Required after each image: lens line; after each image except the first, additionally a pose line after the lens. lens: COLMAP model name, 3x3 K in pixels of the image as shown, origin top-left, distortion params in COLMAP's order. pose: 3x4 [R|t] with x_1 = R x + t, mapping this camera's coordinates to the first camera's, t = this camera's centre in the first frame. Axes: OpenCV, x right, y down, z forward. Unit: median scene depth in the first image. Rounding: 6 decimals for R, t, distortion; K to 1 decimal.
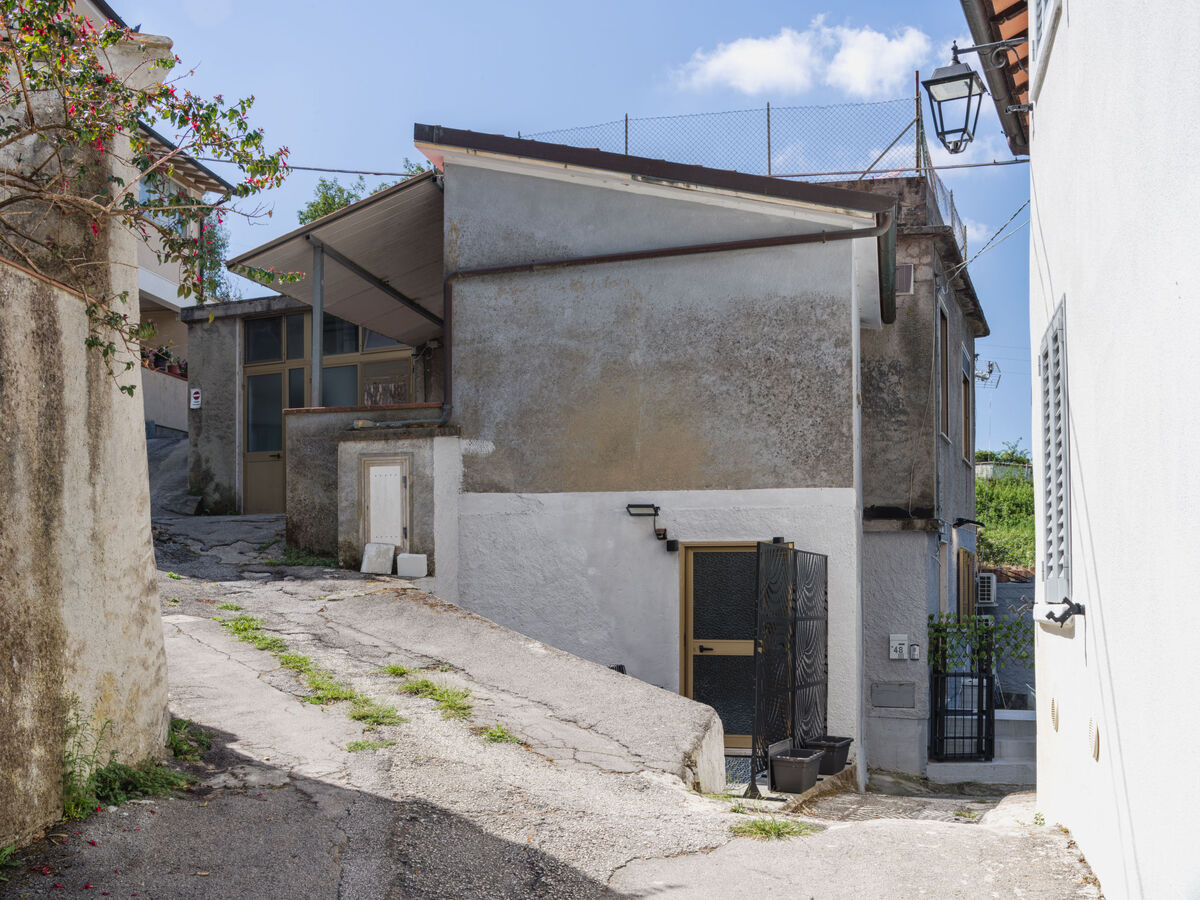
lens RADIAL K [[7000.5, 0, 599.9], [0, 7000.5, 450.5], [0, 0, 1]] dist [-0.226711, 0.000000]
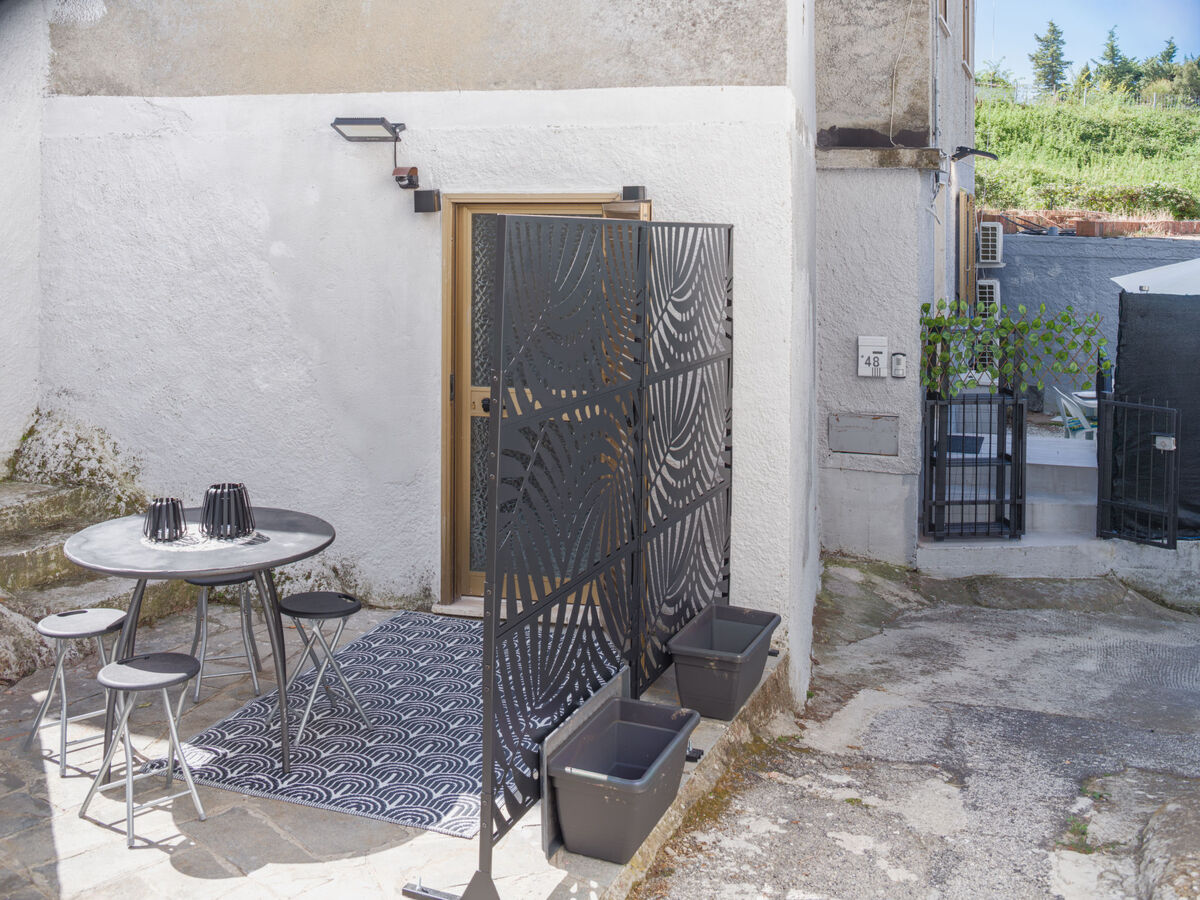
lens RADIAL K [[7000.5, 0, 600.0], [0, 7000.5, 449.5], [0, 0, 1]] dist [-0.226711, 0.000000]
pose [[0.999976, 0.004766, 0.004929, 0.015803], [-0.005022, 0.998559, 0.053434, 0.003508], [-0.004667, -0.053457, 0.998559, 0.386673]]
